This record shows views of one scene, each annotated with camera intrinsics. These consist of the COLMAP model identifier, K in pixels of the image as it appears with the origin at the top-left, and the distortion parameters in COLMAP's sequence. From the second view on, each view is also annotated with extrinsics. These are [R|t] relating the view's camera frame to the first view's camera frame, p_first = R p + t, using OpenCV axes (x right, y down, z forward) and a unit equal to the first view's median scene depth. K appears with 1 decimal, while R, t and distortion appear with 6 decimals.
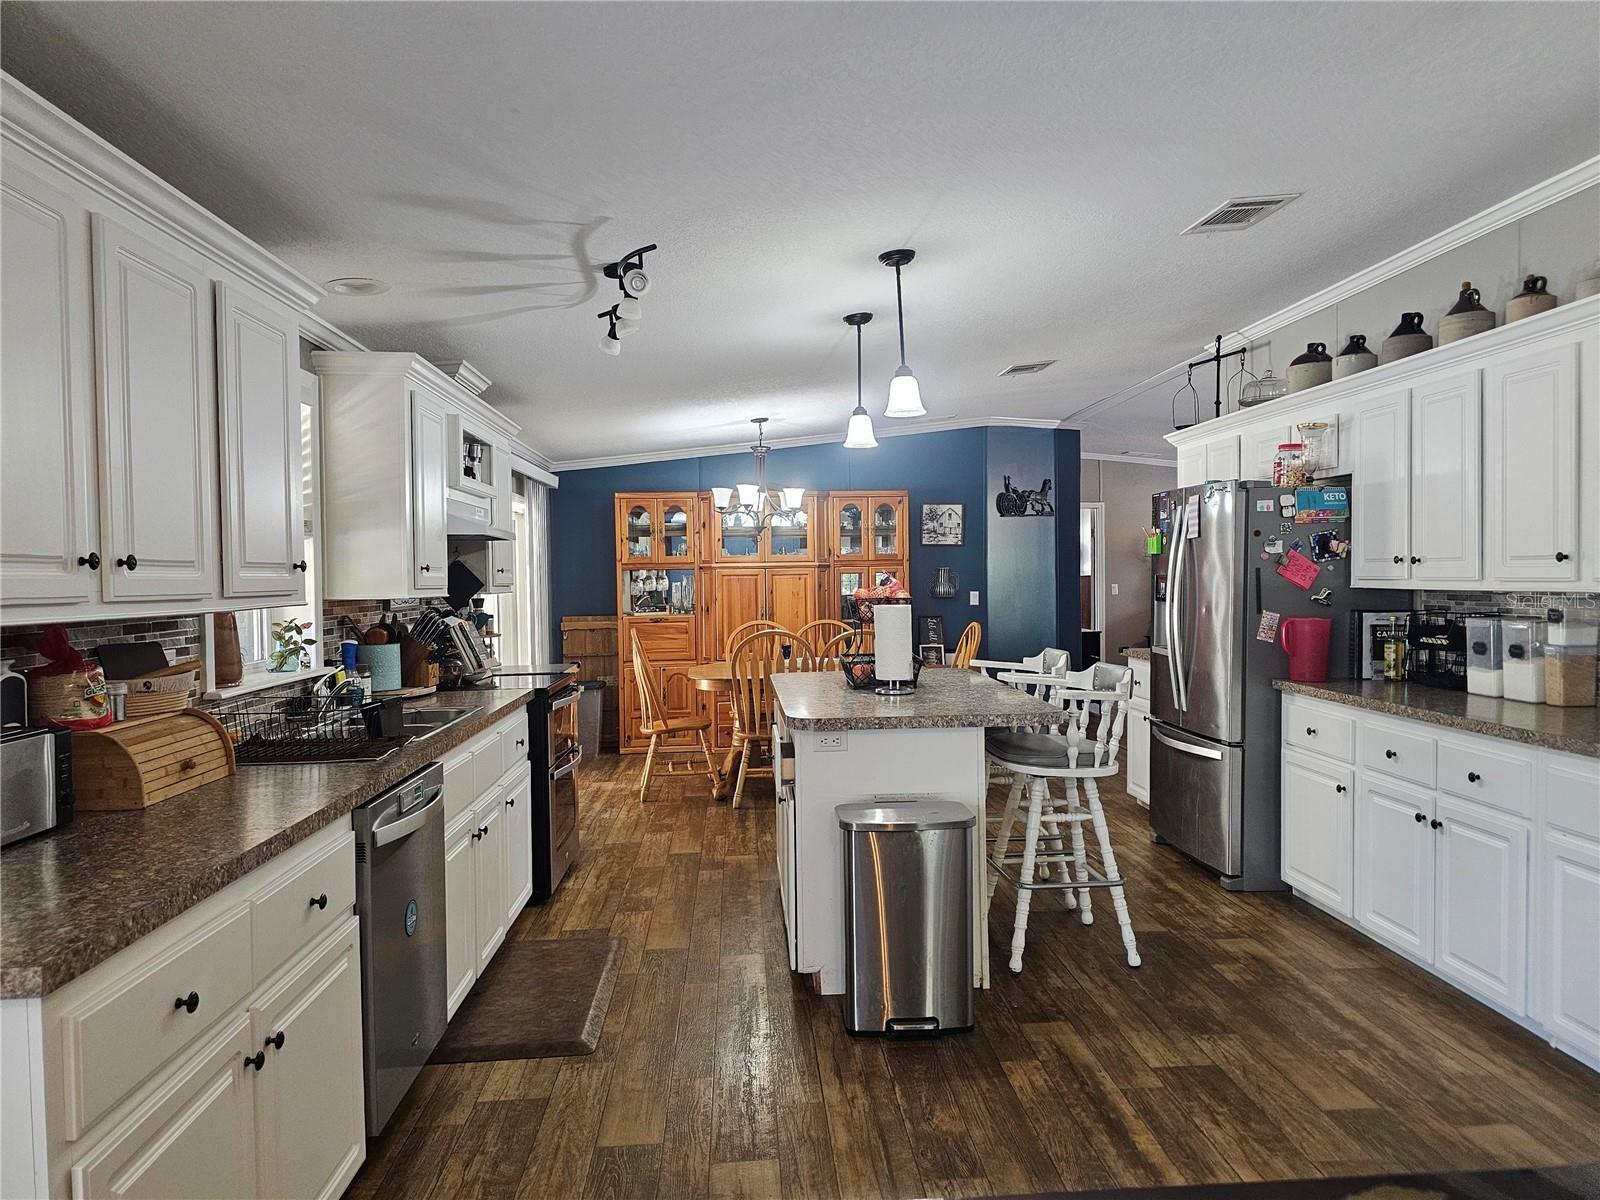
lens RADIAL K [[1084.8, 0, 819.1], [0, 1084.8, 604.7], [0, 0, 1]] dist [0.057924, -0.055915]
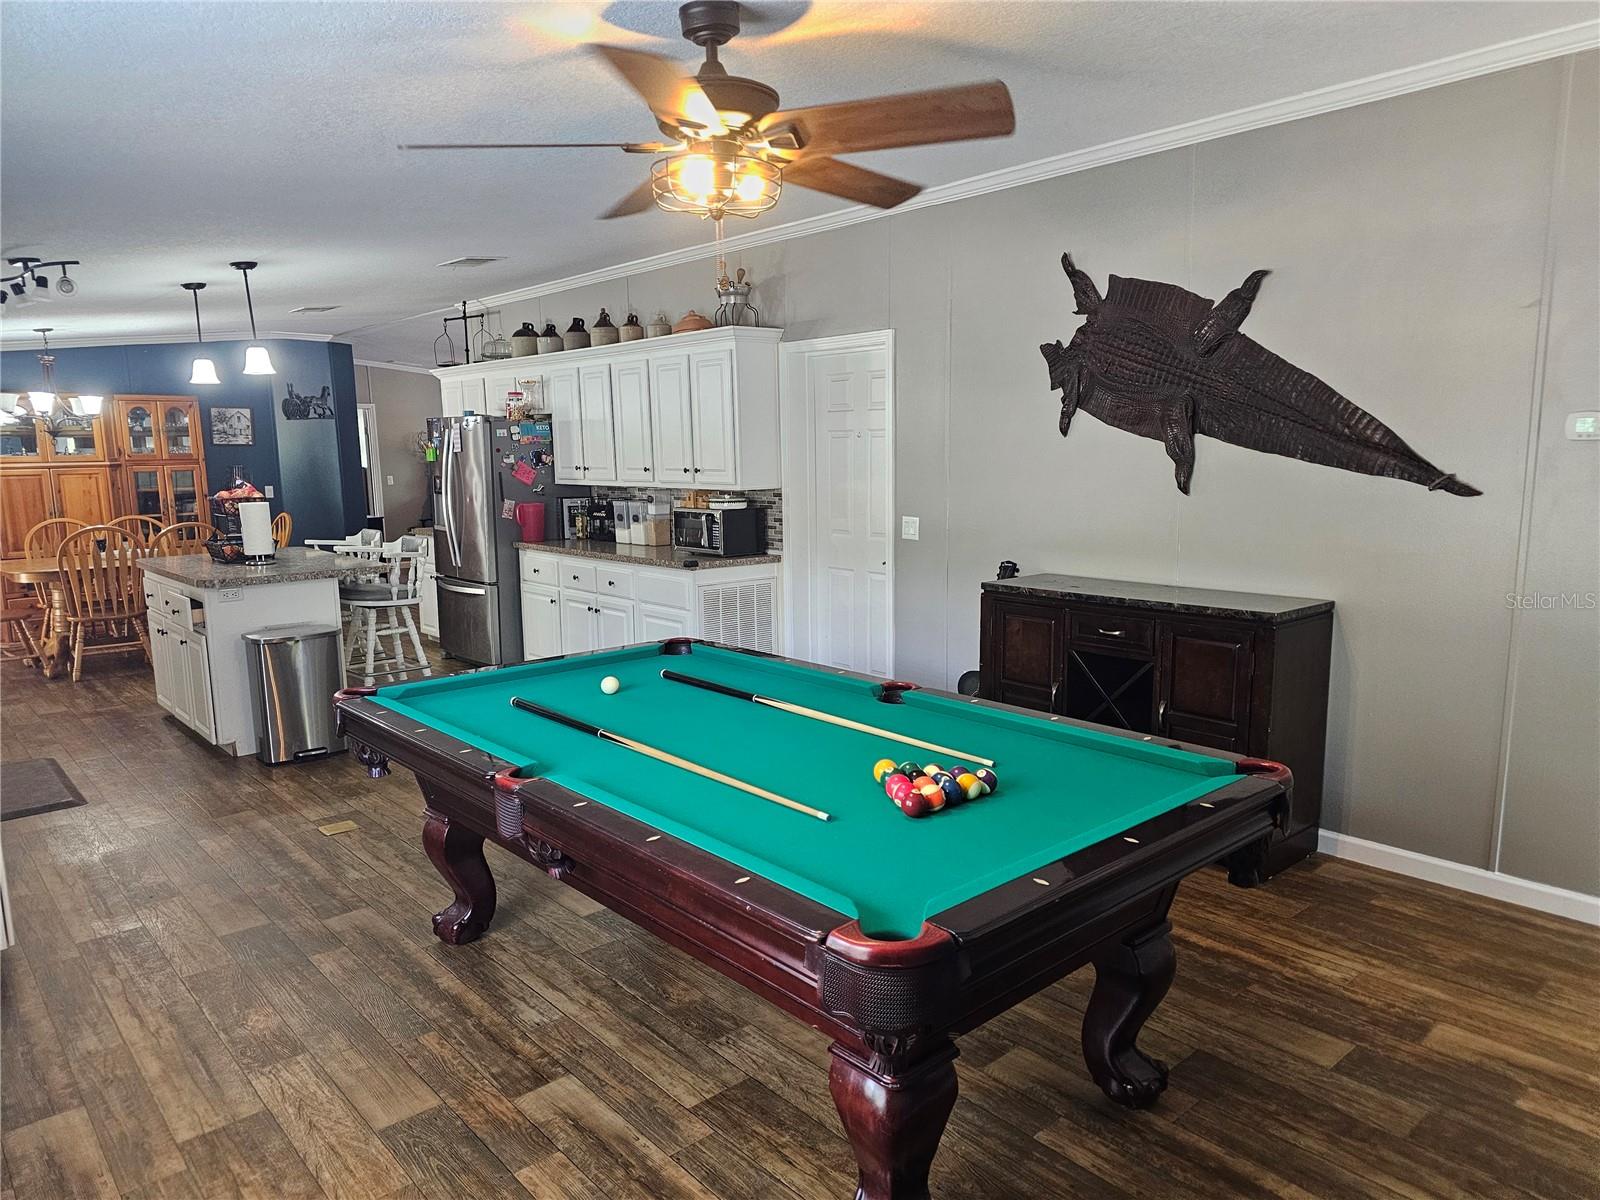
lens RADIAL K [[1084.8, 0, 830.3], [0, 1084.8, 614.7], [0, 0, 1]] dist [0.057924, -0.055915]
pose [[0.790416, -0.093965, 0.605321, -0.217911], [0.023039, 0.992026, 0.123910, -0.015092], [-0.612138, -0.083994, 0.786278, -0.612052]]
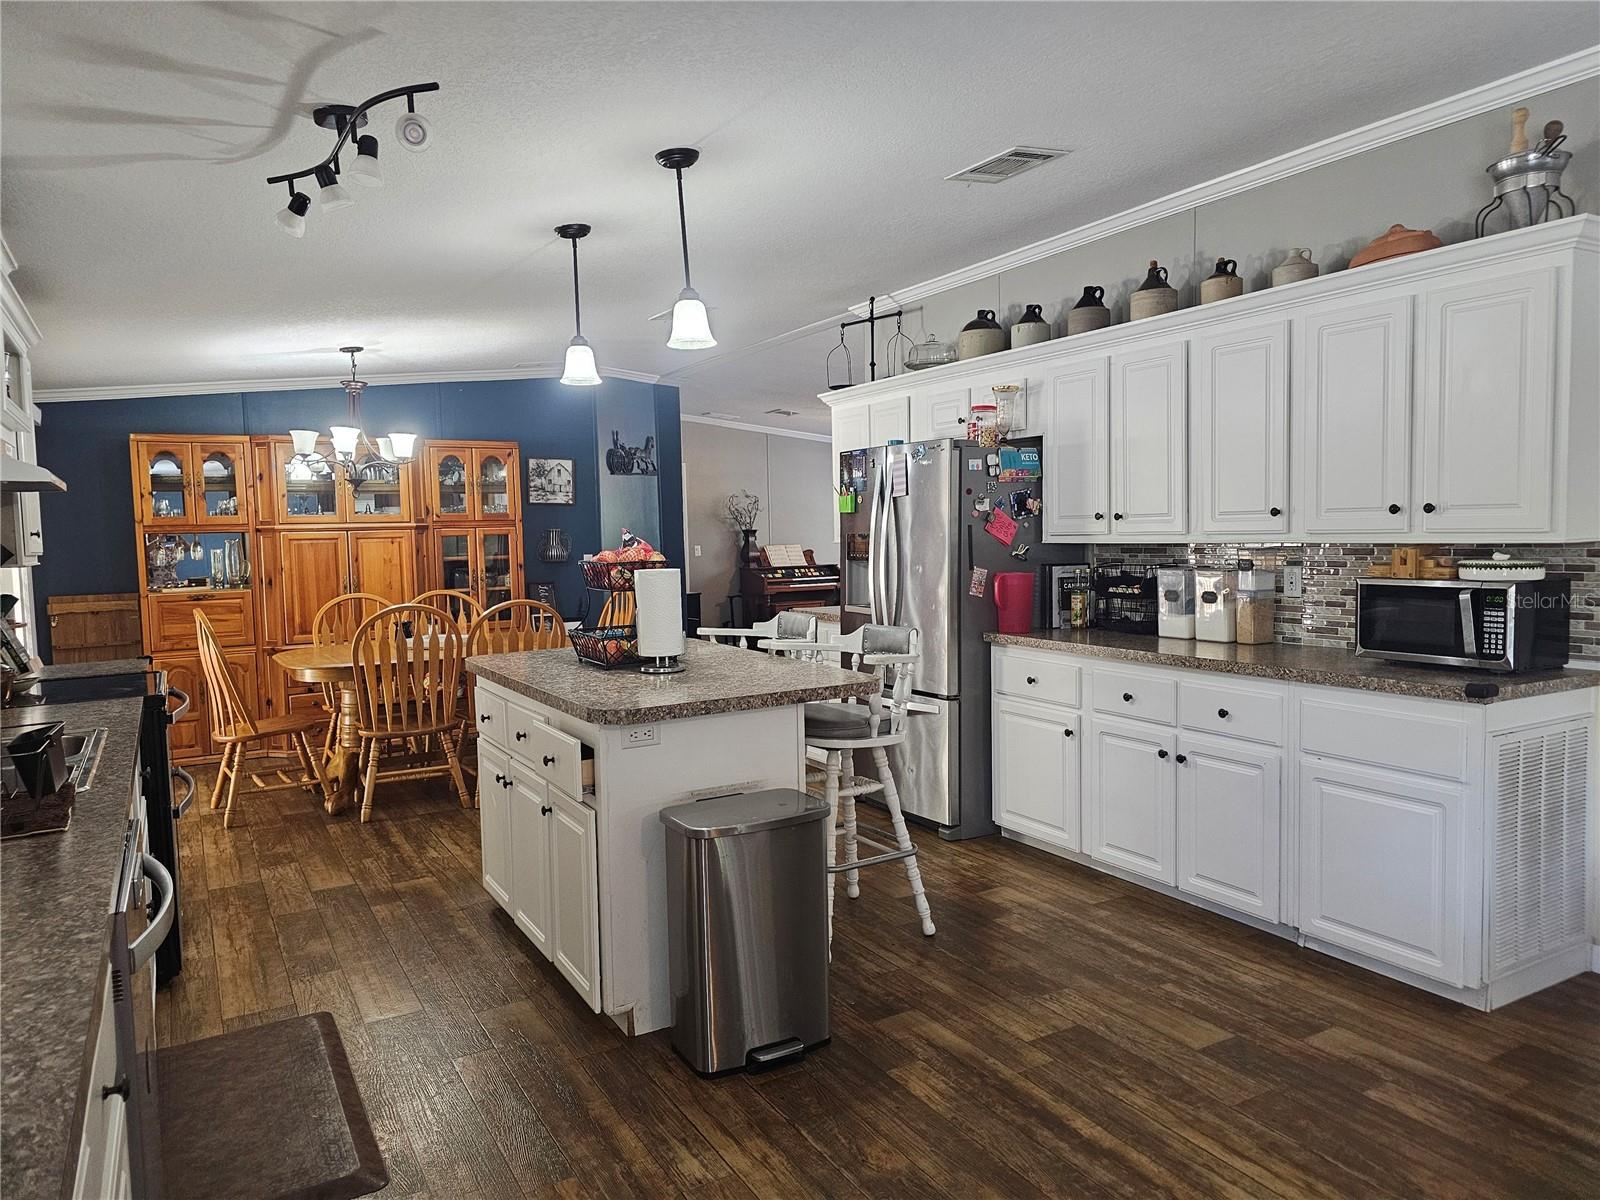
lens RADIAL K [[1084.8, 0, 819.5], [0, 1084.8, 599.1], [0, 0, 1]] dist [0.057924, -0.055915]
pose [[0.896369, -0.034876, 0.441935, -0.193517], [0.022424, 0.999191, 0.033371, -0.001622], [-0.442741, -0.020003, 0.896426, 0.162243]]
